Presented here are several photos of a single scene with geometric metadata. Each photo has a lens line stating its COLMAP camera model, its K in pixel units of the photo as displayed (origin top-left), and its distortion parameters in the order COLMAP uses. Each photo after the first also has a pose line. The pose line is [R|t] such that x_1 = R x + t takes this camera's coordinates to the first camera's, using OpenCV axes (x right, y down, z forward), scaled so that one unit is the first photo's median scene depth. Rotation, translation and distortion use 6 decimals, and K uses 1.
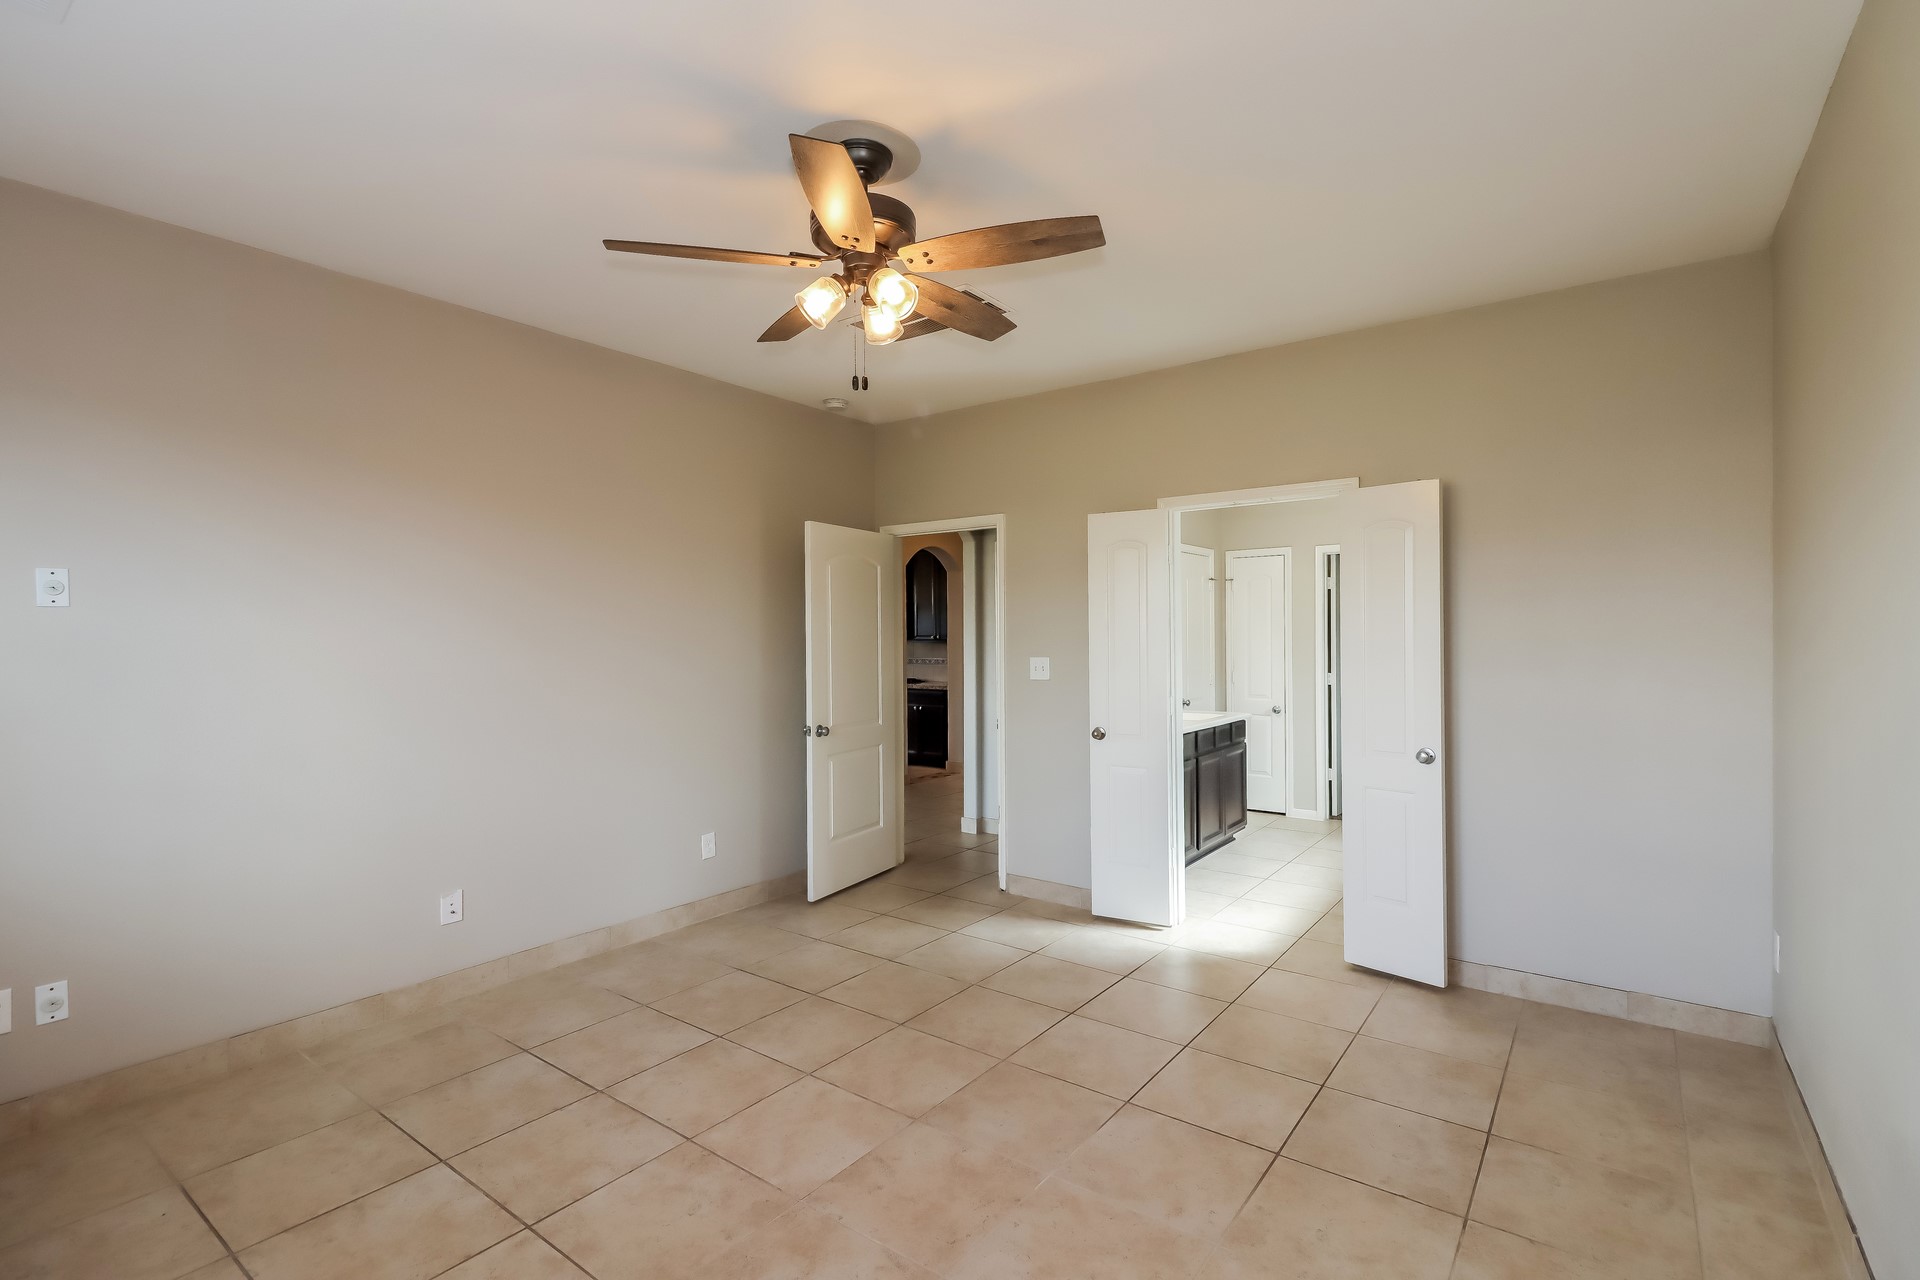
lens RADIAL K [[878.6, 0, 968.9], [0, 878.6, 637.7], [0, 0, 1]] dist [0.019972, -0.001467]
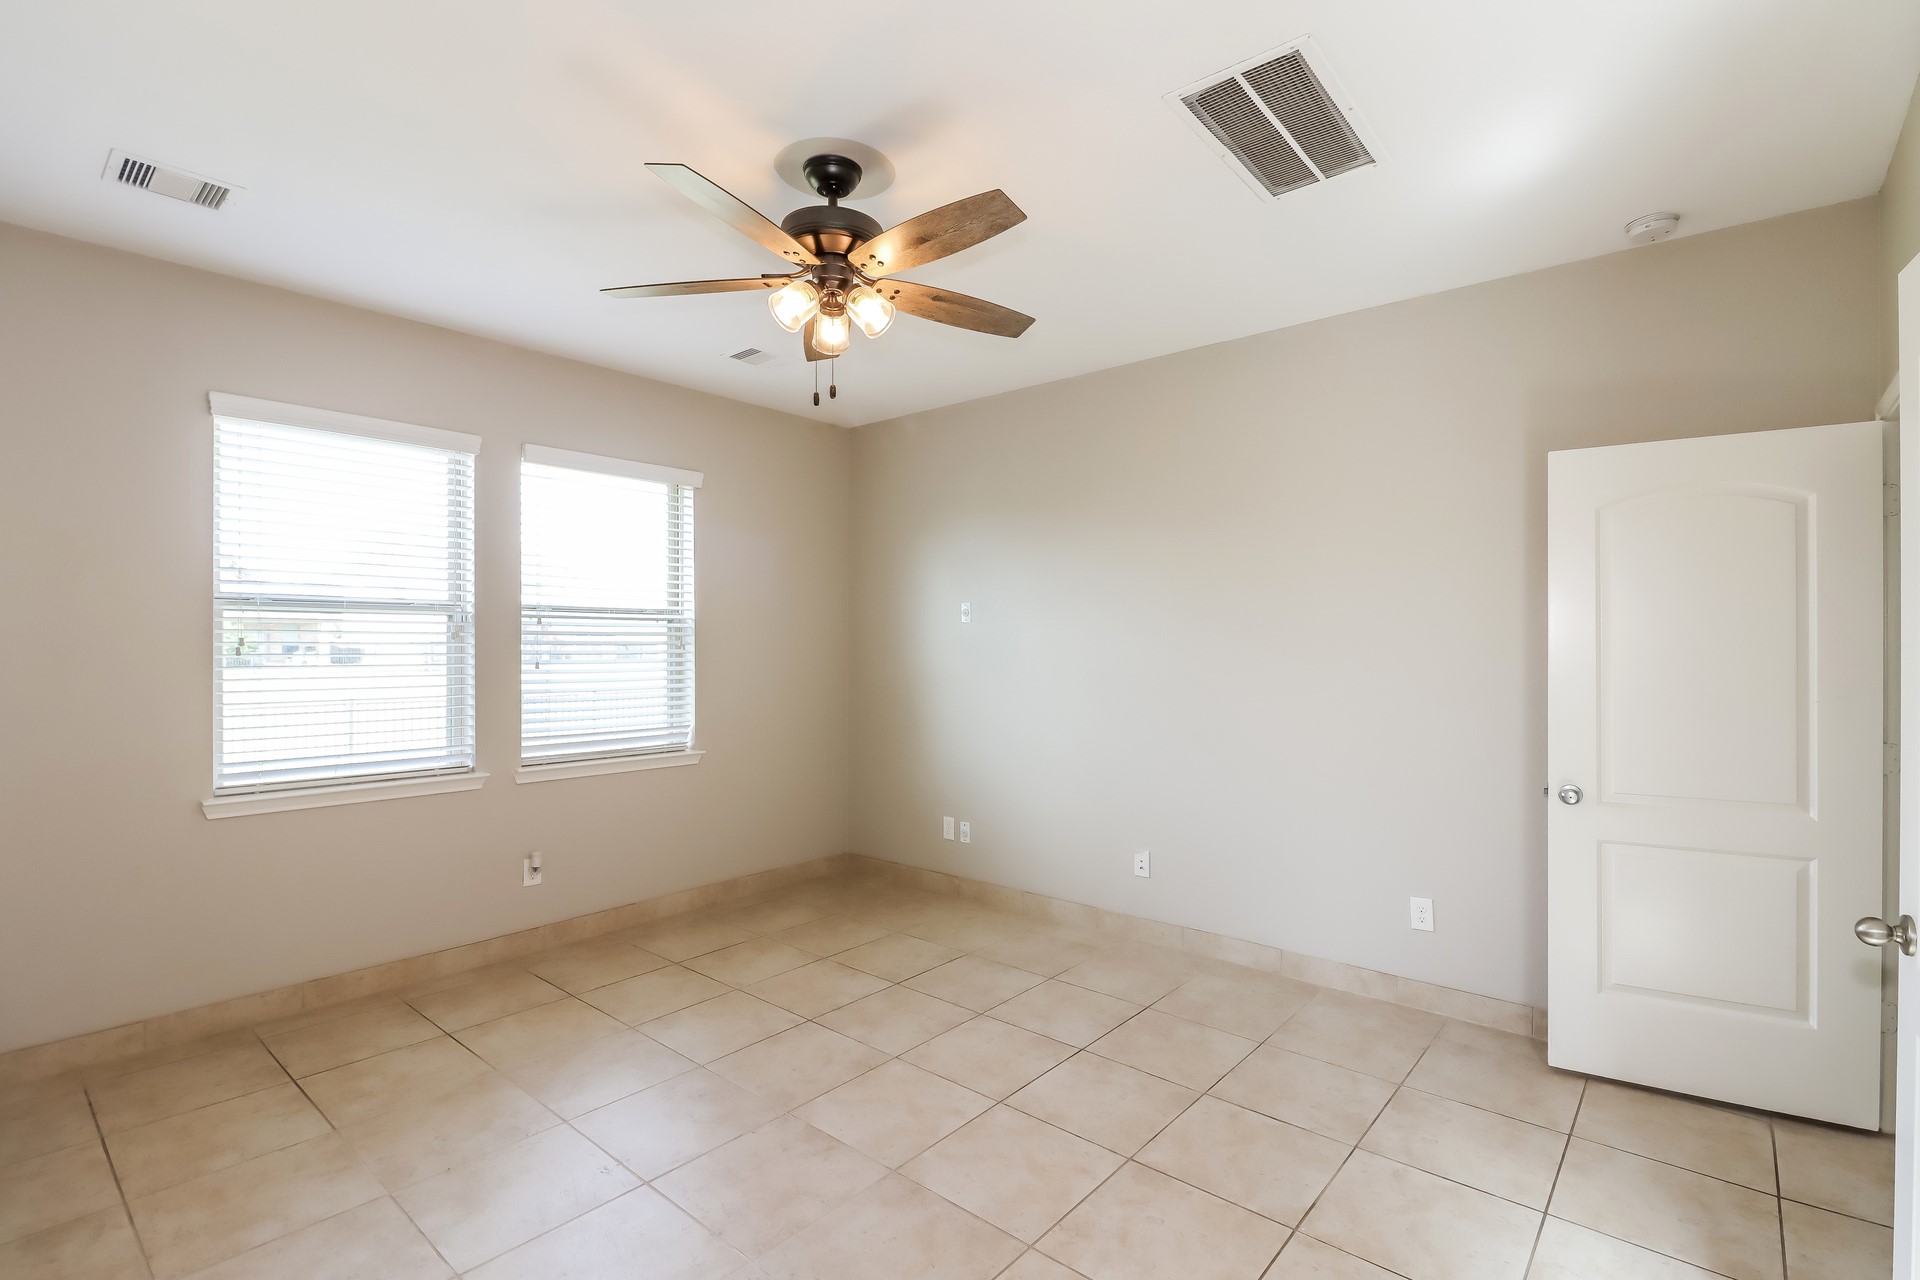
lens RADIAL K [[878.6, 0, 962.9], [0, 878.6, 646.5], [0, 0, 1]] dist [0.019972, -0.001467]
pose [[-0.063746, 0.010075, -0.997915, 0.549094], [0.004097, 0.999943, 0.009834, -0.003218], [0.997958, -0.003462, -0.063783, 0.736522]]
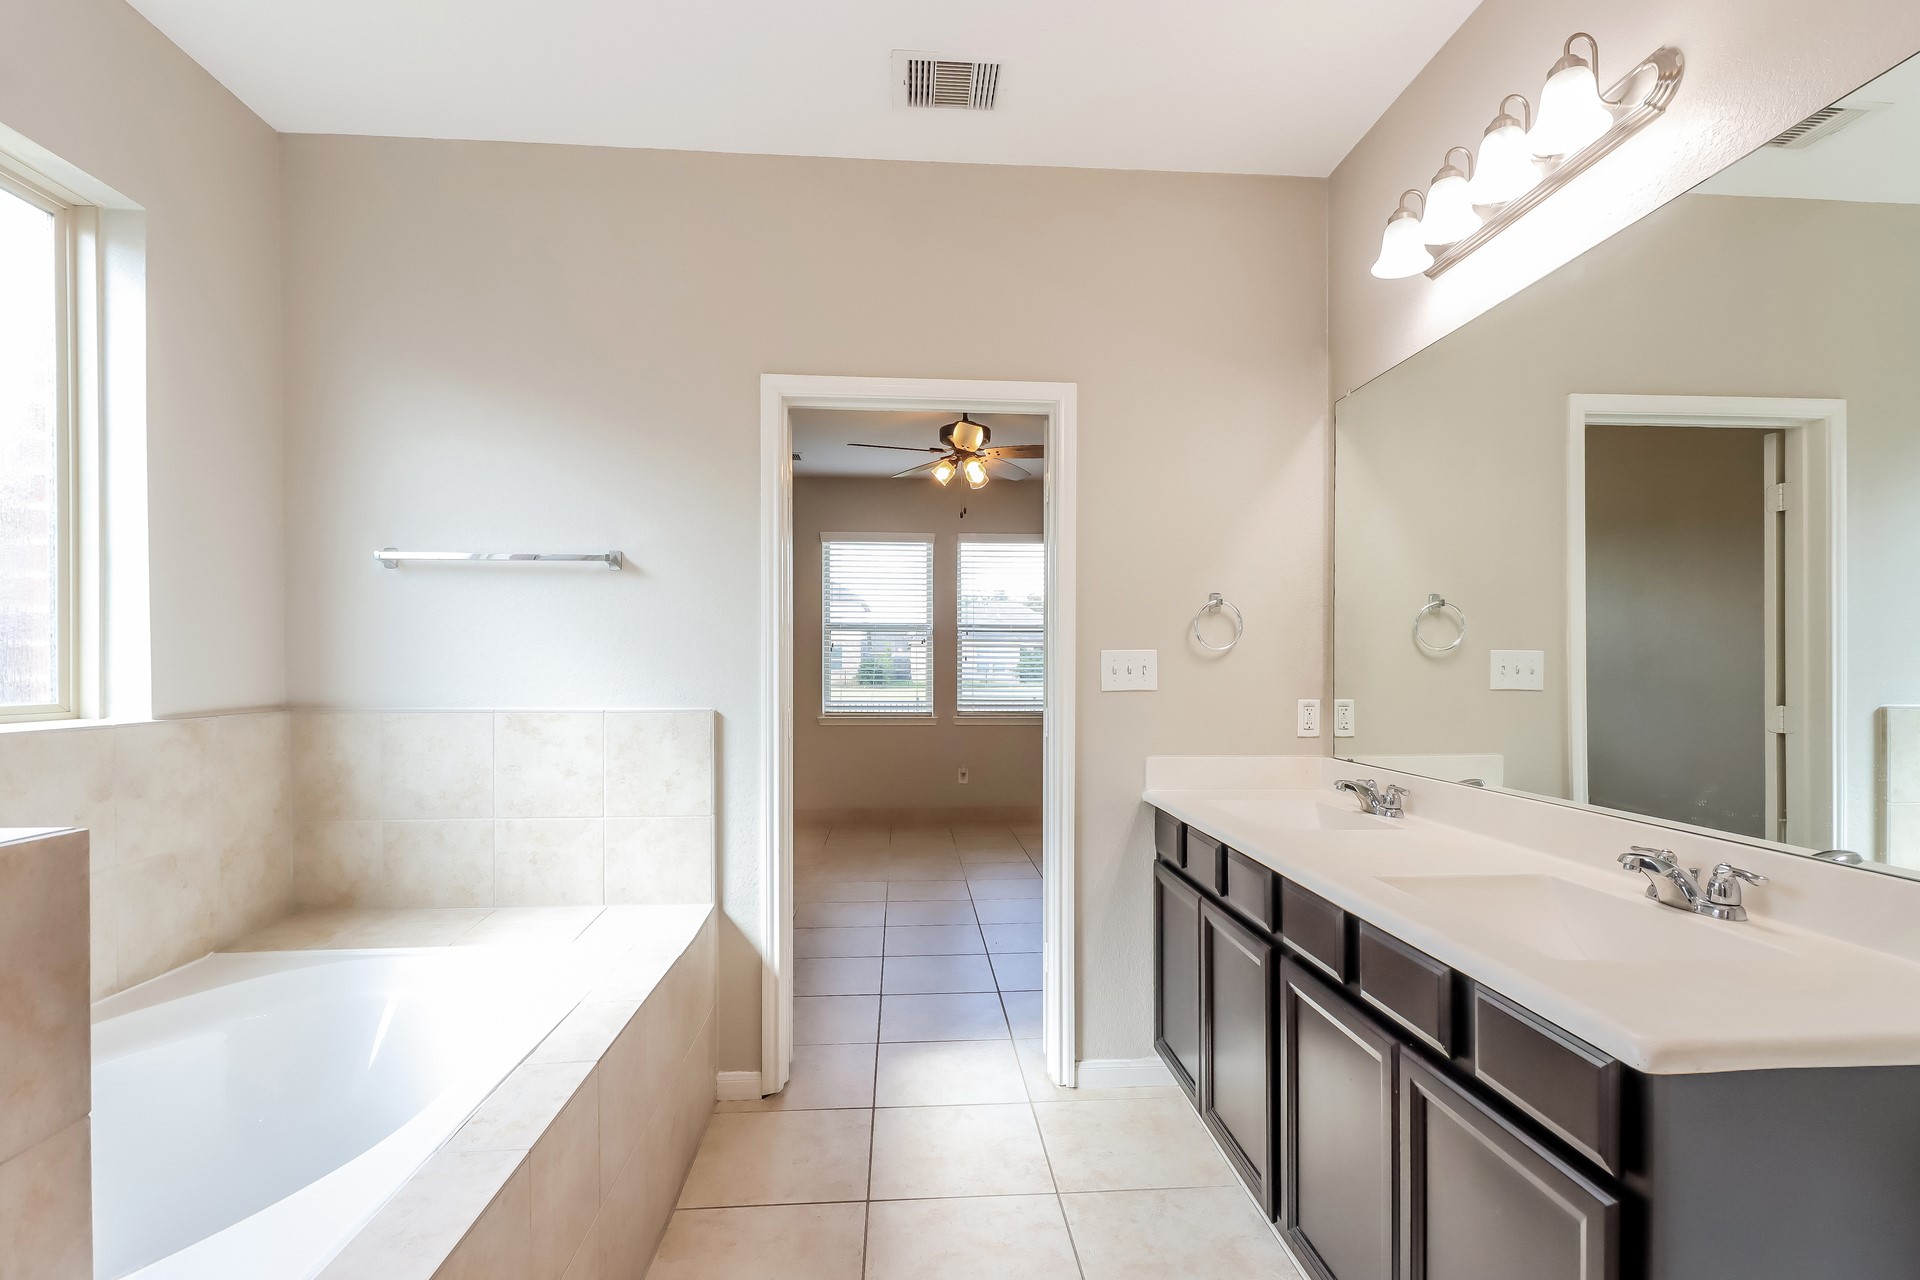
lens RADIAL K [[878.6, 0, 960.3], [0, 878.6, 655.9], [0, 0, 1]] dist [0.019972, -0.001467]
pose [[-0.757437, 0.008458, -0.652854, 0.692843], [0.015189, 0.999874, -0.004669, 0.021795], [0.652732, -0.013453, -0.757470, 1.350251]]
